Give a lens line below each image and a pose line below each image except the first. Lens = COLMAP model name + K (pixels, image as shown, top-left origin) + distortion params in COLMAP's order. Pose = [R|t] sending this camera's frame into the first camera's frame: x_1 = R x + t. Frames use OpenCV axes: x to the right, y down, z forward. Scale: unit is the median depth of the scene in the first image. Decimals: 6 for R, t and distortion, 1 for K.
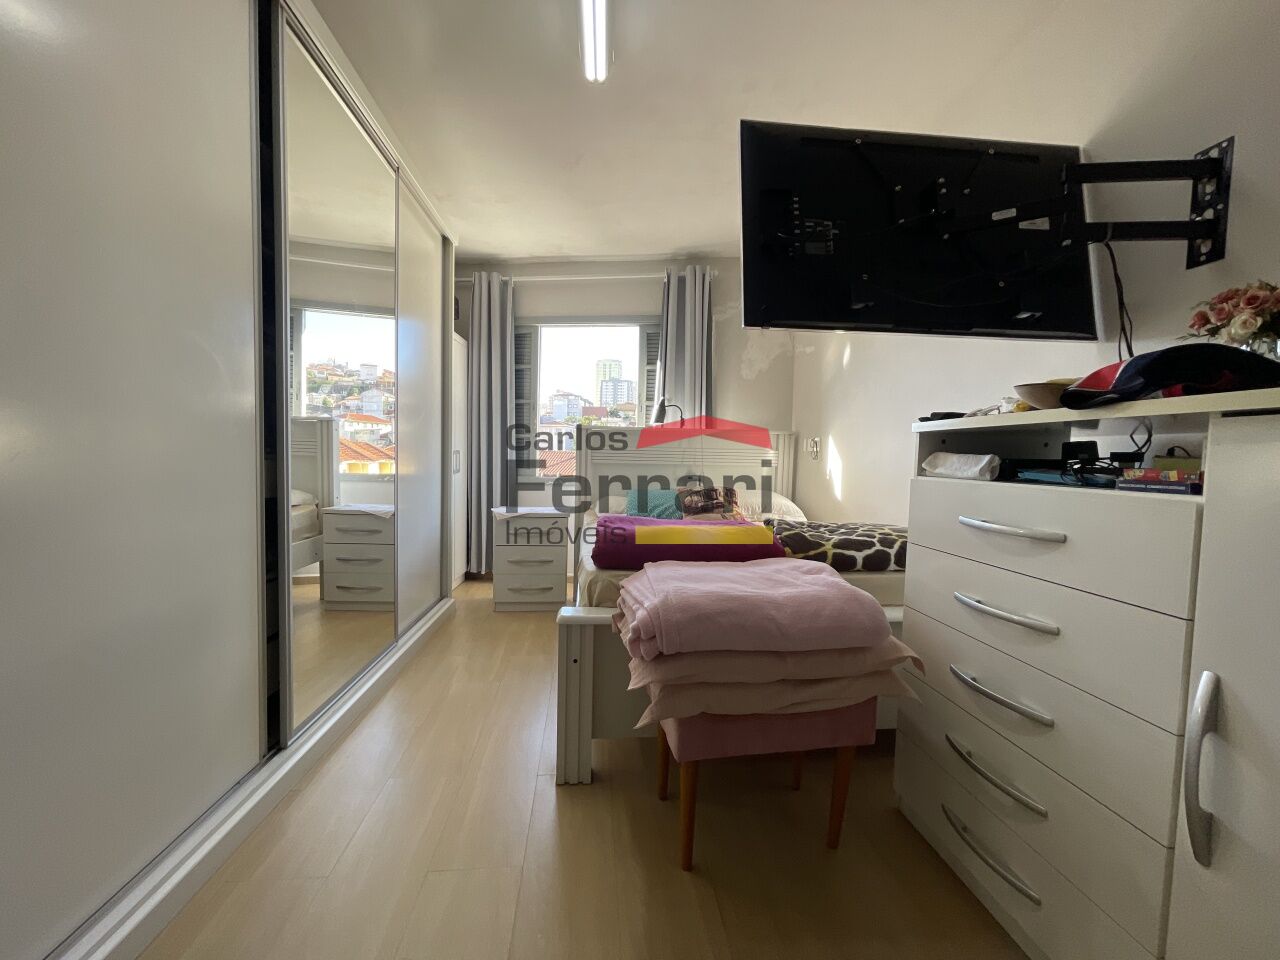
lens RADIAL K [[518.9, 0, 638.5], [0, 518.9, 483.0], [0, 0, 1]] dist [-0.000151, 0.000948]
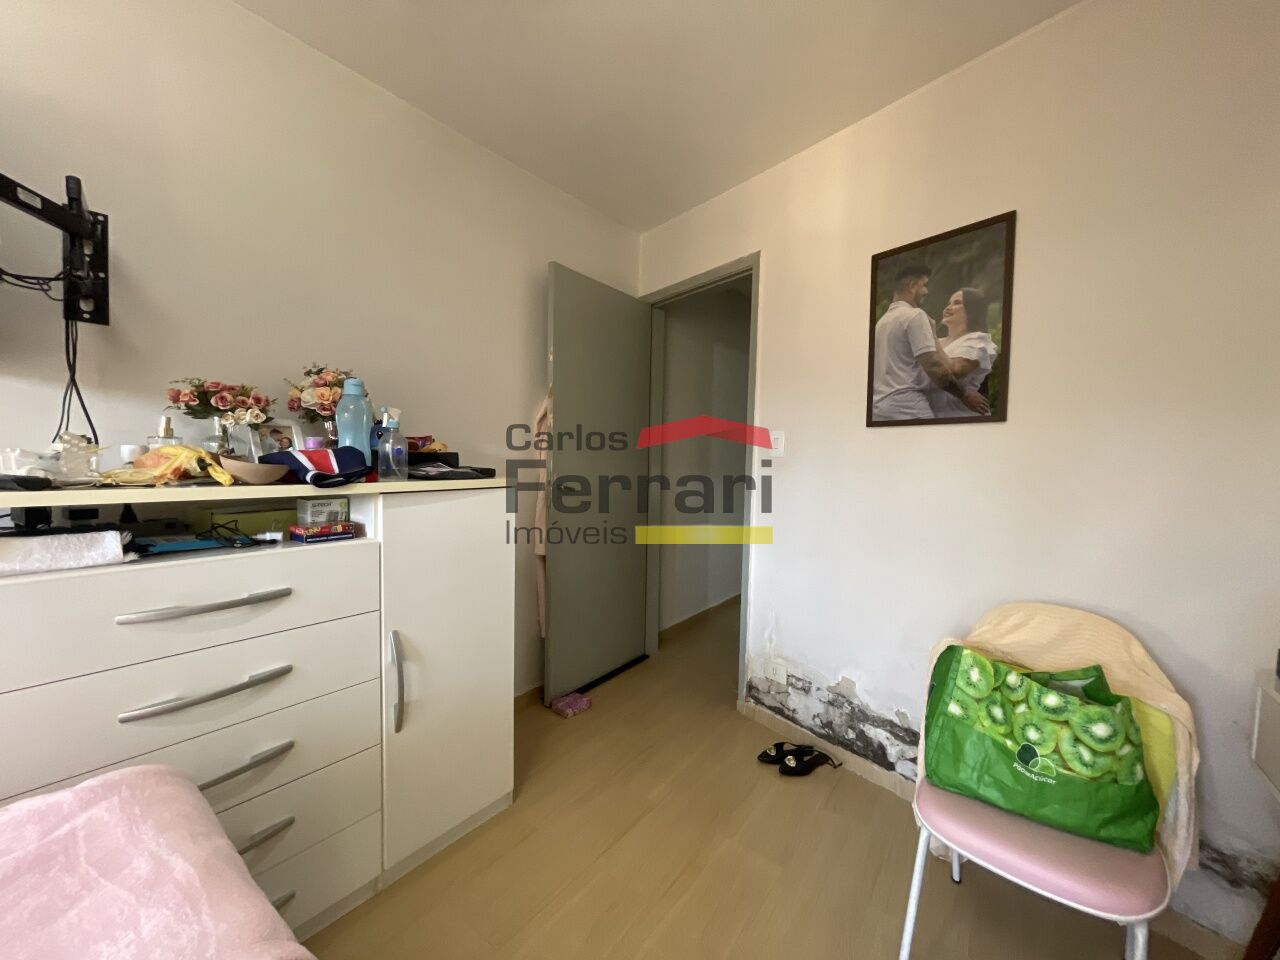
lens RADIAL K [[518.9, 0, 638.5], [0, 518.9, 483.0], [0, 0, 1]] dist [-0.000151, 0.000948]
pose [[-0.756489, -0.073537, 0.649859, -0.485067], [-0.010096, 0.994853, 0.100823, -0.239846], [-0.653929, 0.069711, -0.753337, 1.195894]]
